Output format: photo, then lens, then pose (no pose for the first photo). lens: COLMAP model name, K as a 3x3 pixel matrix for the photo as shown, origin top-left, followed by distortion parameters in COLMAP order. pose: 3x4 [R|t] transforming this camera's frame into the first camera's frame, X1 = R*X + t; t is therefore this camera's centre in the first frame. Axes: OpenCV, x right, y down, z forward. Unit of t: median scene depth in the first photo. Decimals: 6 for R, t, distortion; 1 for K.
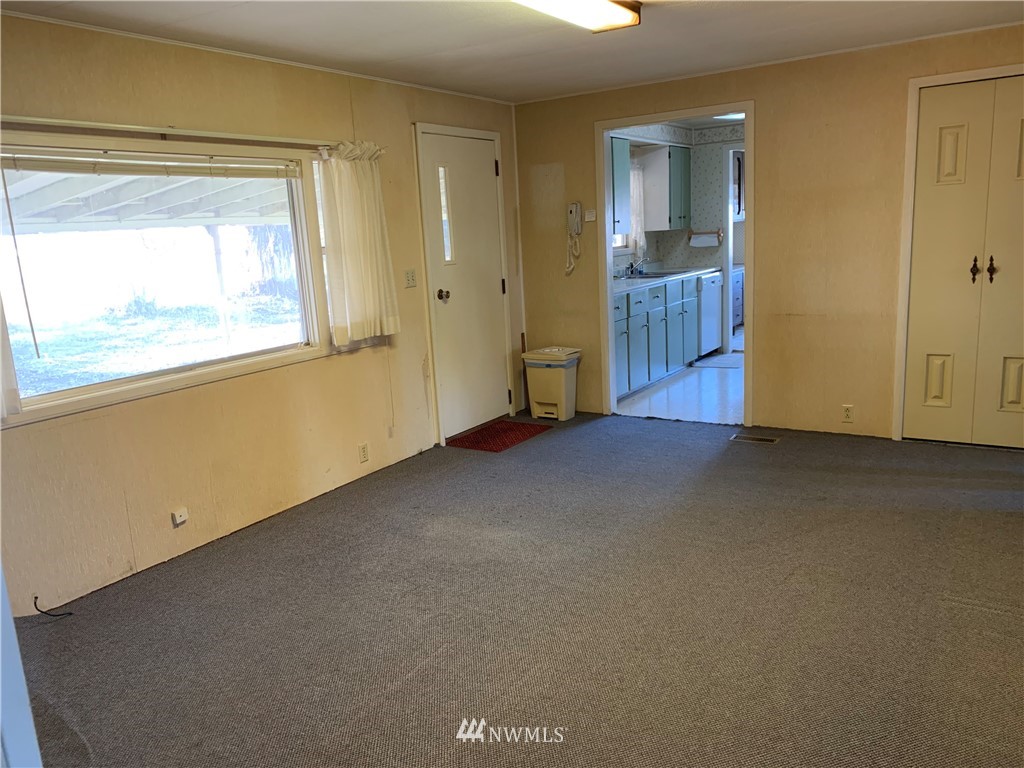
lens RADIAL K [[777.8, 0, 512.0], [0, 777.8, 384.0], [0, 0, 1]] dist [0.050058, -0.002474]
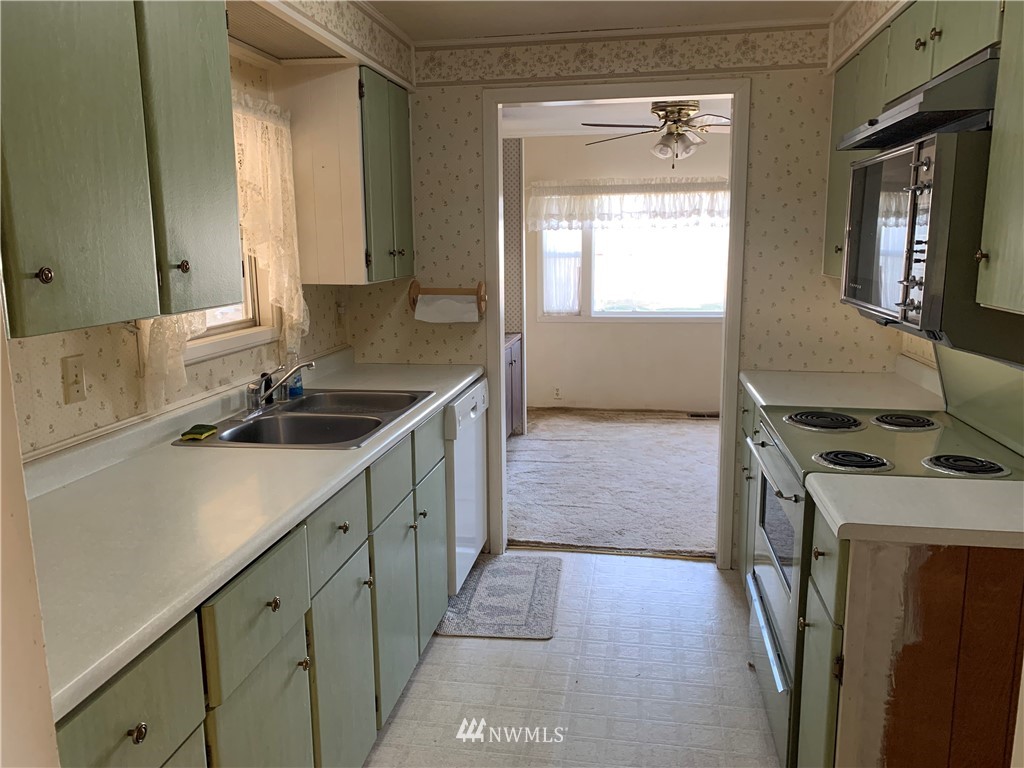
lens RADIAL K [[777.8, 0, 512.0], [0, 777.8, 384.0], [0, 0, 1]] dist [0.050058, -0.002474]
pose [[0.922359, -0.022478, 0.385679, 0.115249], [0.033323, 0.999214, -0.021456, -0.134837], [-0.384893, 0.032642, 0.922384, 0.605682]]
